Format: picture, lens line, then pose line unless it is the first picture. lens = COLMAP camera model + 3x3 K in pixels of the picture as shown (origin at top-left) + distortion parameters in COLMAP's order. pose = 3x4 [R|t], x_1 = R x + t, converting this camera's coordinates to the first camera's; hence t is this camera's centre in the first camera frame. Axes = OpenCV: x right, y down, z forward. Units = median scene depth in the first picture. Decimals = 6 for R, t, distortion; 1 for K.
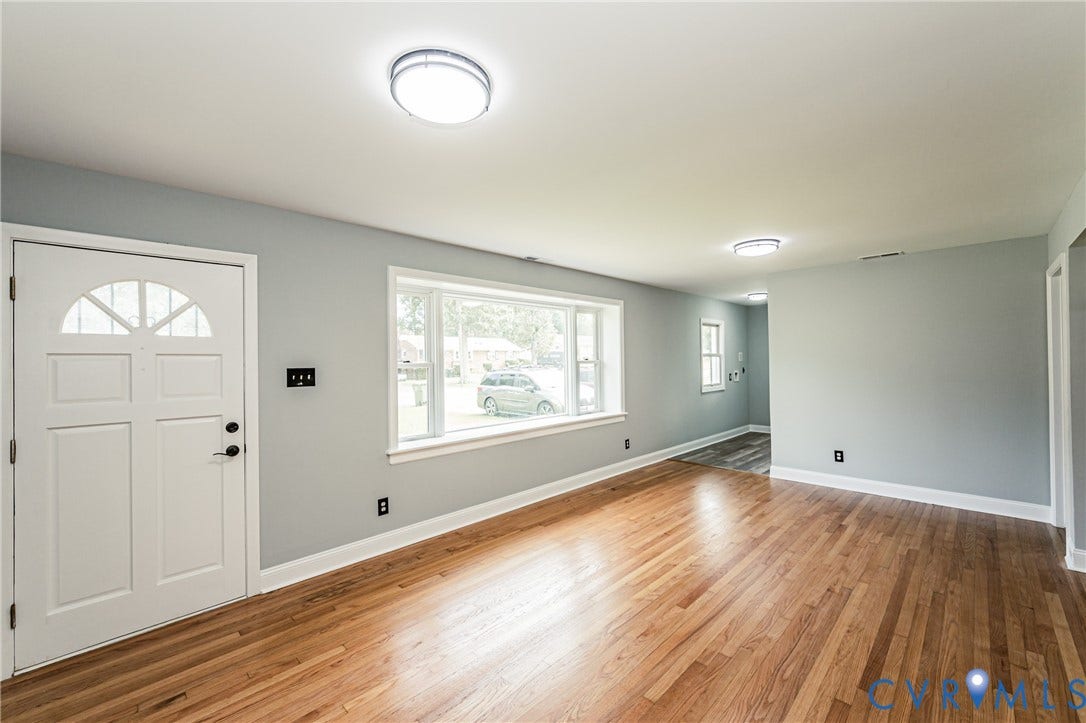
lens RADIAL K [[438.3, 0, 539.7], [0, 438.3, 358.0], [0, 0, 1]] dist [0.000215, 0.000881]
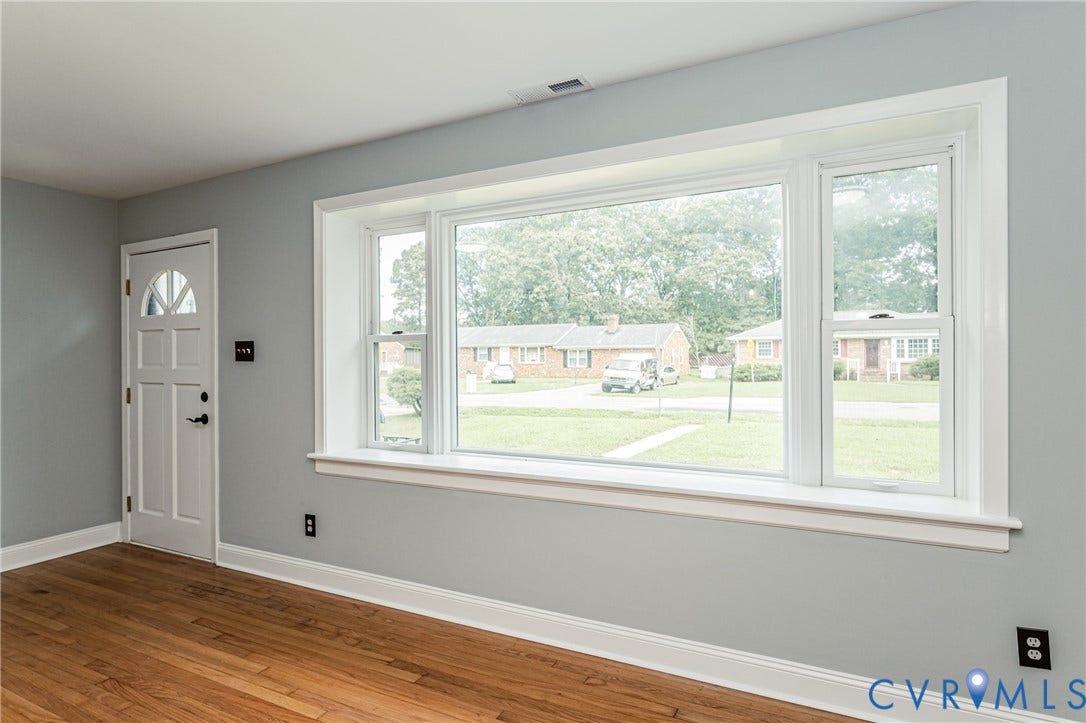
lens RADIAL K [[613.5, 0, 525.5], [0, 613.5, 355.9], [0, 0, 1]] dist [-0.000524, 0.030979]
pose [[0.279994, 0.012190, -0.959924, 0.865437], [0.011741, 0.999801, 0.016121, 0.040788], [0.959930, -0.015784, 0.279795, 1.220919]]
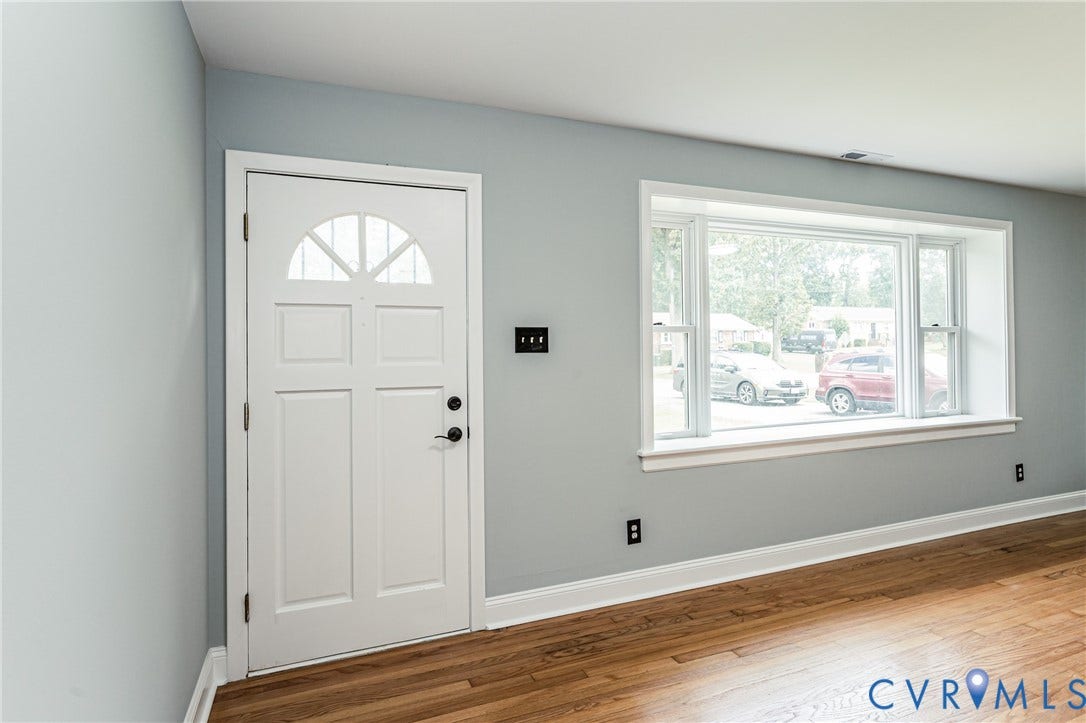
lens RADIAL K [[574.2, 0, 540.5], [0, 574.2, 341.7], [0, 0, 1]] dist [0.001146, 0.000272]
pose [[0.922079, -0.000334, -0.387001, -0.165972], [0.000673, 0.999999, 0.000742, 0.047147], [0.387001, -0.000945, 0.922079, 0.132468]]
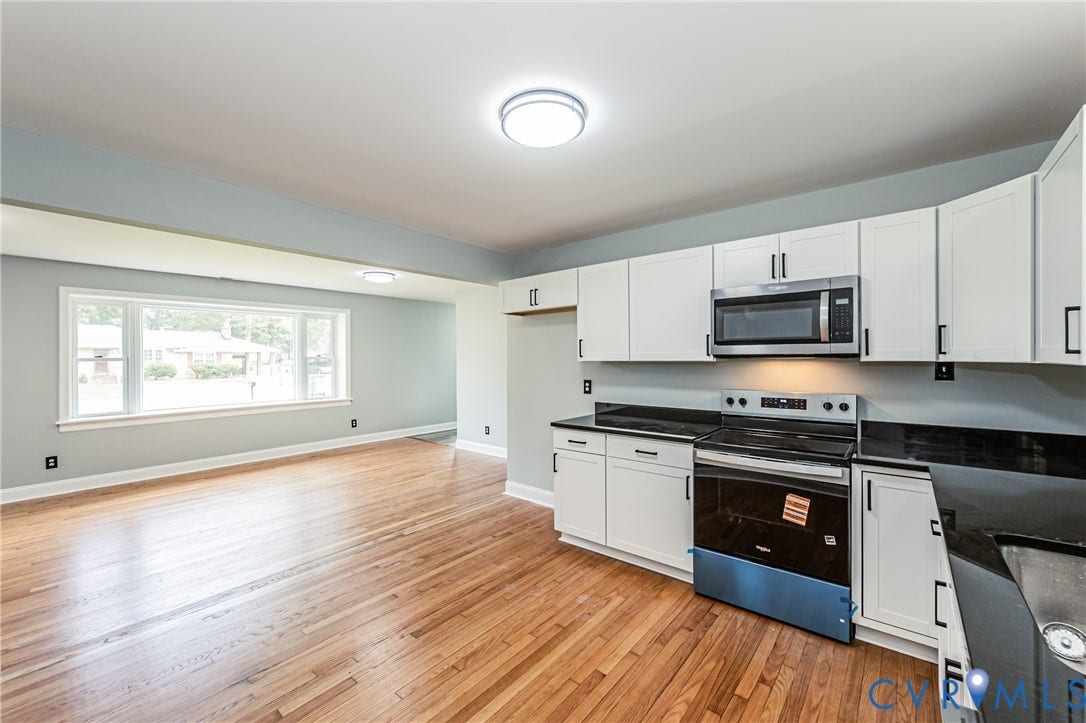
lens RADIAL K [[438.3, 0, 539.7], [0, 438.3, 358.0], [0, 0, 1]] dist [0.000215, 0.000881]
pose [[0.996630, 0.009090, 0.081528, 1.207486], [-0.010129, 0.999873, 0.012336, -0.023602], [-0.081406, -0.013121, 0.996595, -0.563947]]
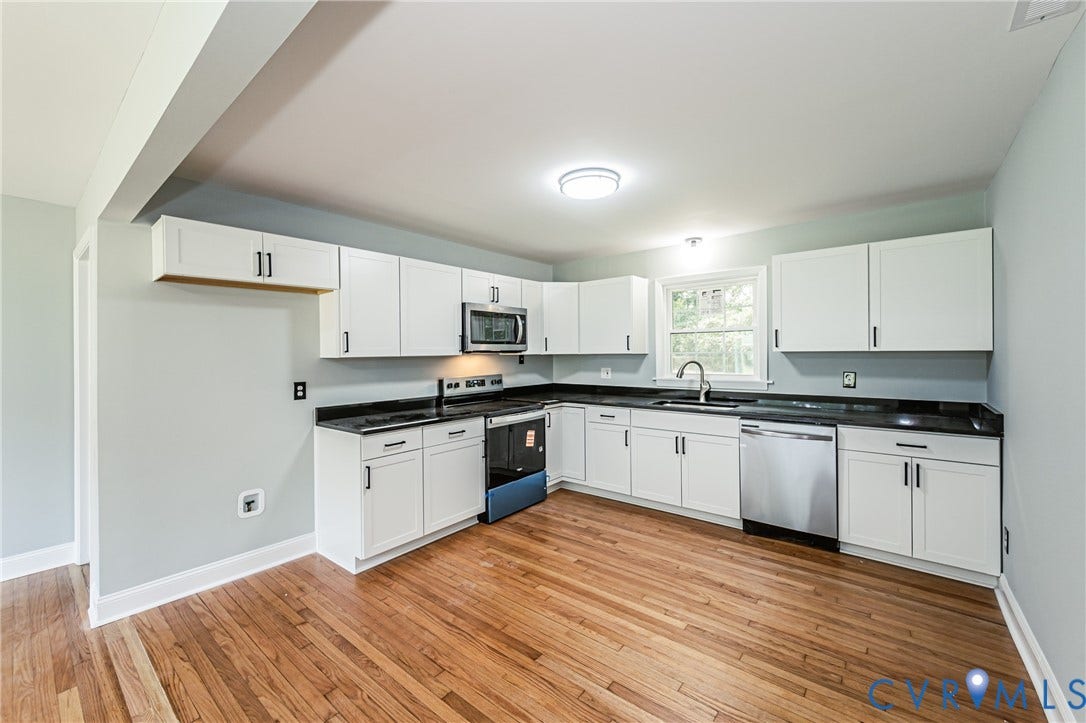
lens RADIAL K [[438.1, 0, 539.4], [0, 438.1, 354.0], [0, 0, 1]] dist [-0.000912, -0.000104]
pose [[-0.096518, 0.013206, 0.995244, 0.349399], [0.000815, 0.999913, -0.013189, 0.004800], [-0.995331, -0.000461, -0.096520, 0.286295]]
